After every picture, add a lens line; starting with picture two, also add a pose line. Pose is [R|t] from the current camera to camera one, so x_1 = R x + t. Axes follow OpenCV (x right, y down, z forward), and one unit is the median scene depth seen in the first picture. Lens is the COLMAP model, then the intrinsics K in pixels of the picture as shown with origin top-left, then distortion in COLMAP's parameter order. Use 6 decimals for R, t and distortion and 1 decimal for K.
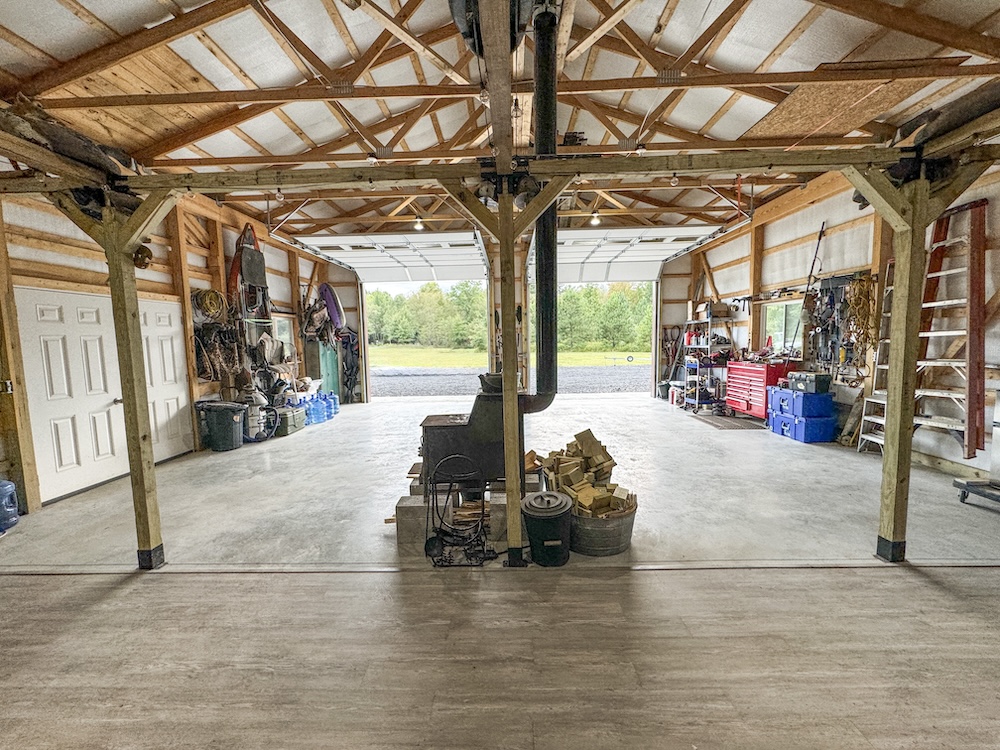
lens RADIAL K [[397.1, 0, 497.8], [0, 397.1, 373.2], [0, 0, 1]] dist [-0.002384, 0.000369]
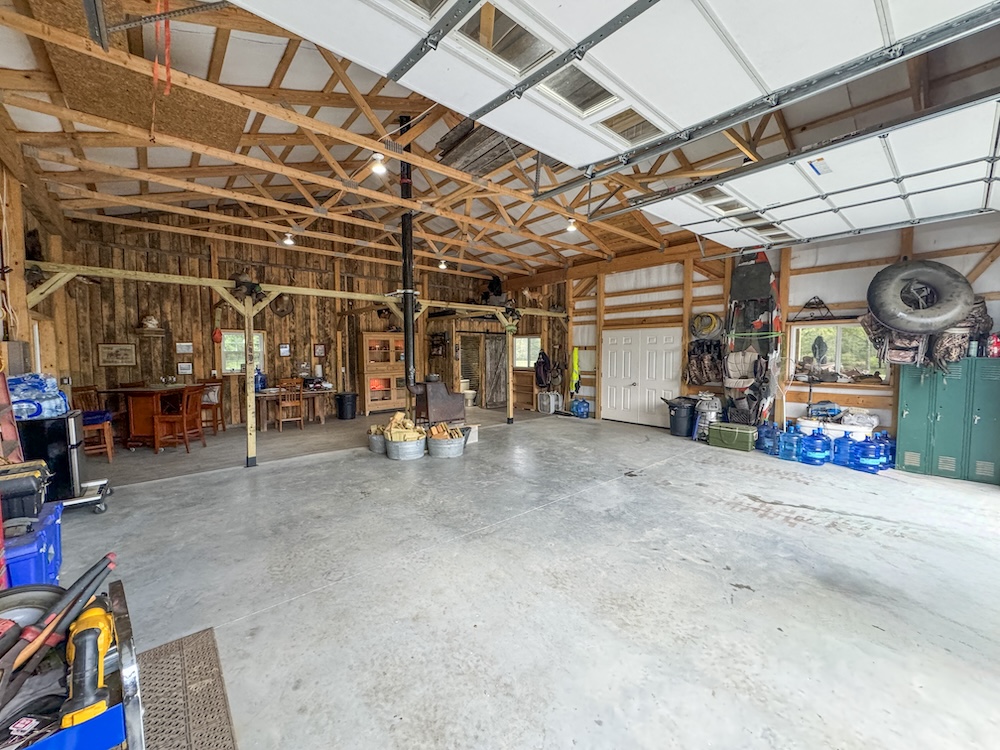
lens RADIAL K [[397.1, 0, 500.6], [0, 397.1, 373.9], [0, 0, 1]] dist [-0.002384, 0.000369]
pose [[-0.735765, 0.062439, -0.674353, 0.609892], [-0.040835, 0.989839, 0.136204, -0.161721], [0.676005, 0.127752, -0.725739, 1.471544]]
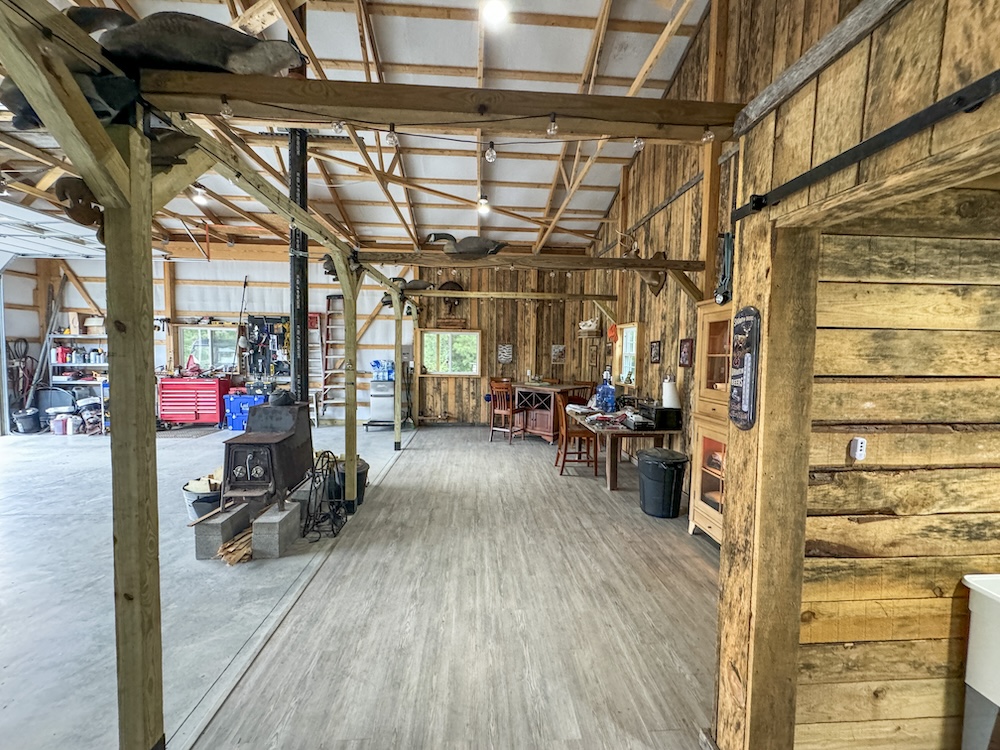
lens RADIAL K [[397.1, 0, 500.2], [0, 397.1, 374.7], [0, 0, 1]] dist [-0.002384, 0.000369]
pose [[-0.087847, -0.039894, 0.995335, -0.649592], [0.072196, 0.996315, 0.046306, -0.028273], [-0.993514, 0.075927, -0.084643, 0.232928]]
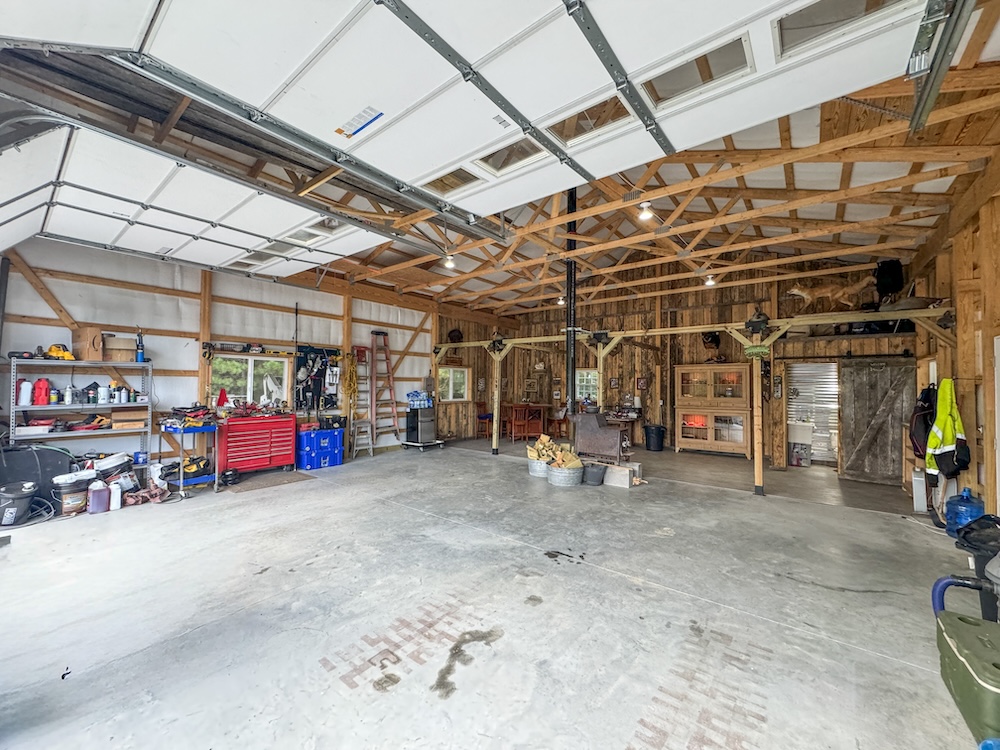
lens RADIAL K [[397.1, 0, 498.8], [0, 397.1, 374.6], [0, 0, 1]] dist [-0.002384, 0.000369]
pose [[-0.801911, 0.027470, 0.596812, -0.471072], [0.057615, 0.997842, 0.031485, -0.140168], [-0.594660, 0.059634, -0.801763, 1.589360]]
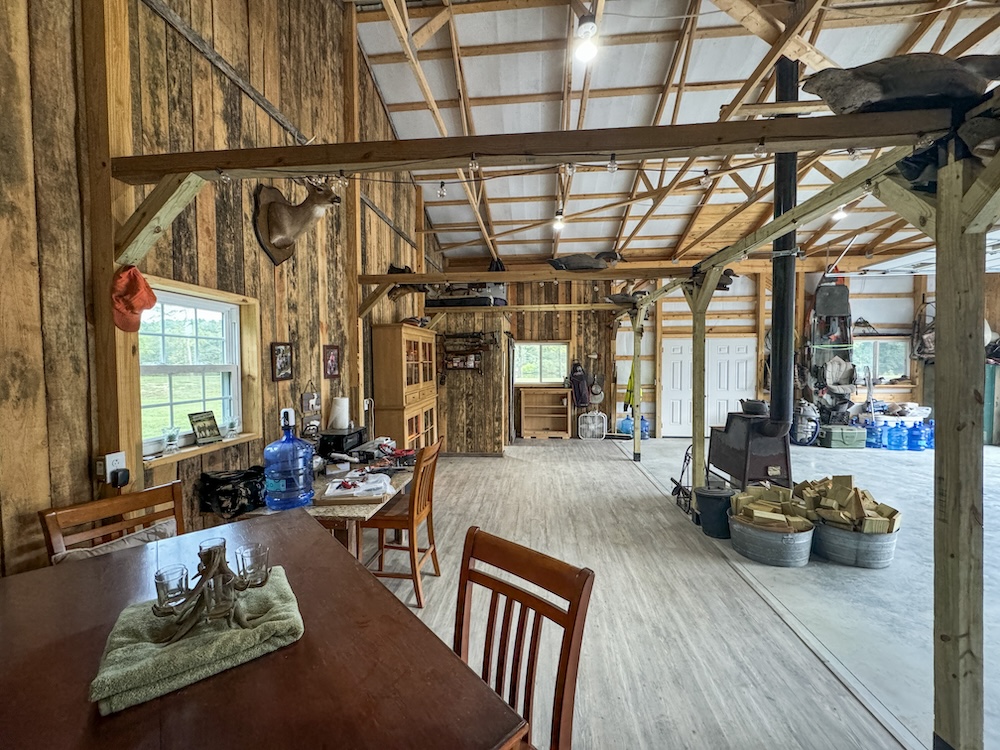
lens RADIAL K [[397.1, 0, 500.5], [0, 397.1, 374.5], [0, 0, 1]] dist [-0.002384, 0.000369]
pose [[-0.065918, 0.057389, -0.996173, 0.687998], [-0.080107, 0.994818, 0.062611, -0.050399], [0.994604, 0.083927, -0.060979, 0.131151]]
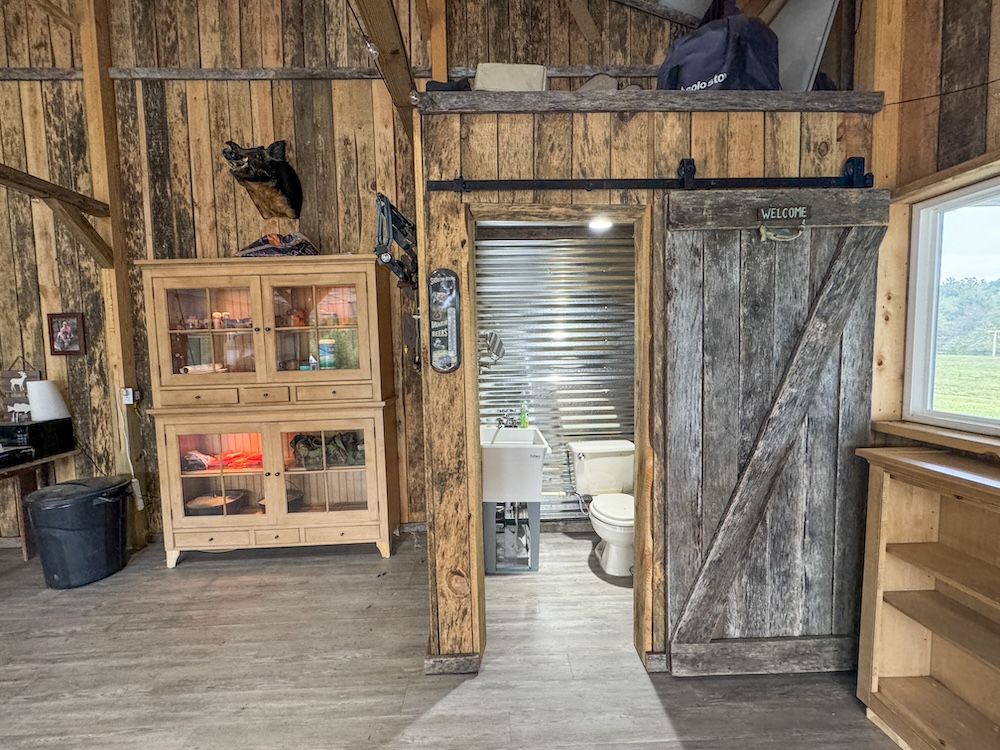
lens RADIAL K [[397.1, 0, 497.8], [0, 397.1, 373.5], [0, 0, 1]] dist [-0.002384, 0.000369]
pose [[-0.997699, 0.047330, -0.048535, -0.450892], [0.039258, 0.987049, 0.155540, -0.016390], [0.055268, 0.153277, -0.986636, 0.351788]]
